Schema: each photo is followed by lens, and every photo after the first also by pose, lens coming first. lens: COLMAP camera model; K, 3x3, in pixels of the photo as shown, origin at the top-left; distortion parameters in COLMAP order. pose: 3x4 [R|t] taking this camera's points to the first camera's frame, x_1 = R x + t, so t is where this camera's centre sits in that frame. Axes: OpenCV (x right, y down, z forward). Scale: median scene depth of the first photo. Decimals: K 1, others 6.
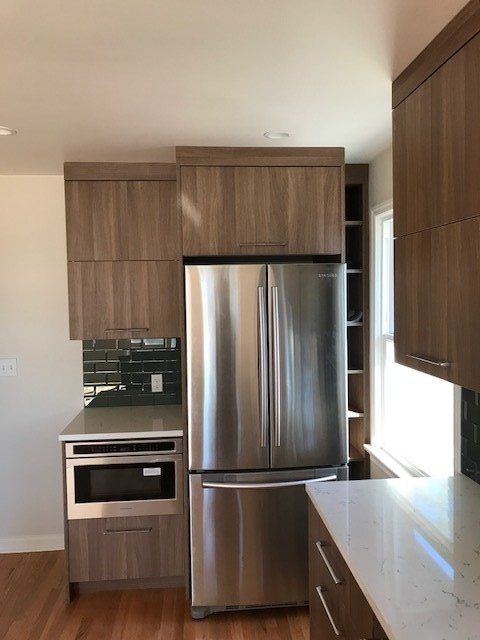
lens RADIAL K [[526.8, 0, 239.8], [0, 526.8, 315.0], [0, 0, 1]] dist [-0.002160, 0.011329]
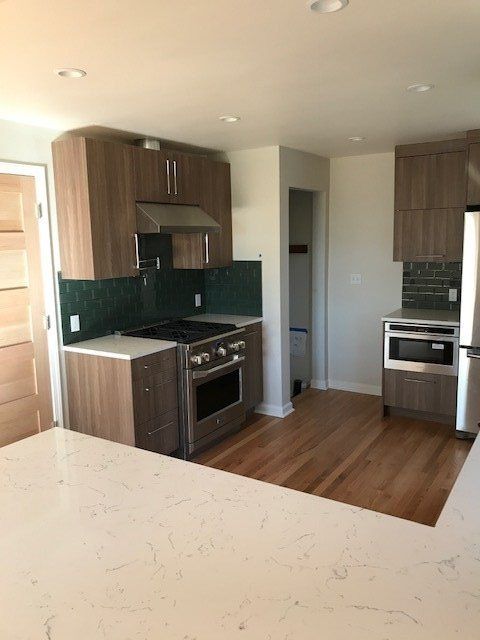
lens RADIAL K [[526.8, 0, 242.0], [0, 526.8, 315.4], [0, 0, 1]] dist [-0.002160, 0.011329]
pose [[0.799364, 0.086839, -0.594539, 0.289433], [-0.017094, 0.992387, 0.121966, 0.025312], [0.600604, -0.087332, 0.794763, -0.582158]]
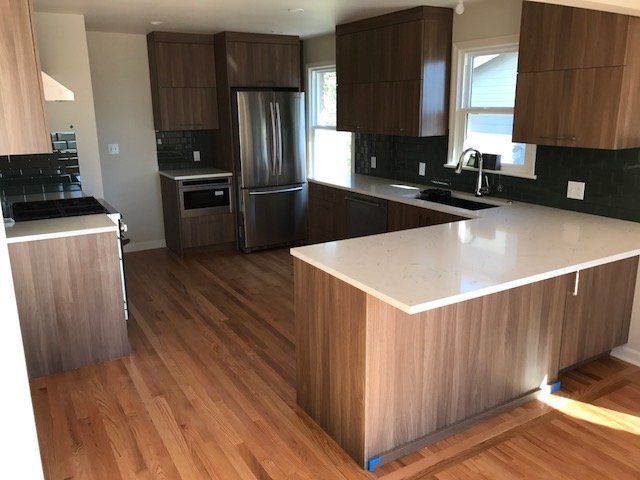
lens RADIAL K [[526.8, 0, 321.6], [0, 526.8, 239.1], [0, 0, 1]] dist [-0.002160, 0.011329]
pose [[0.893288, -0.104188, 0.437244, -0.736988], [0.016827, 0.979835, 0.199100, 0.067059], [-0.449171, -0.170496, 0.877027, -1.052698]]
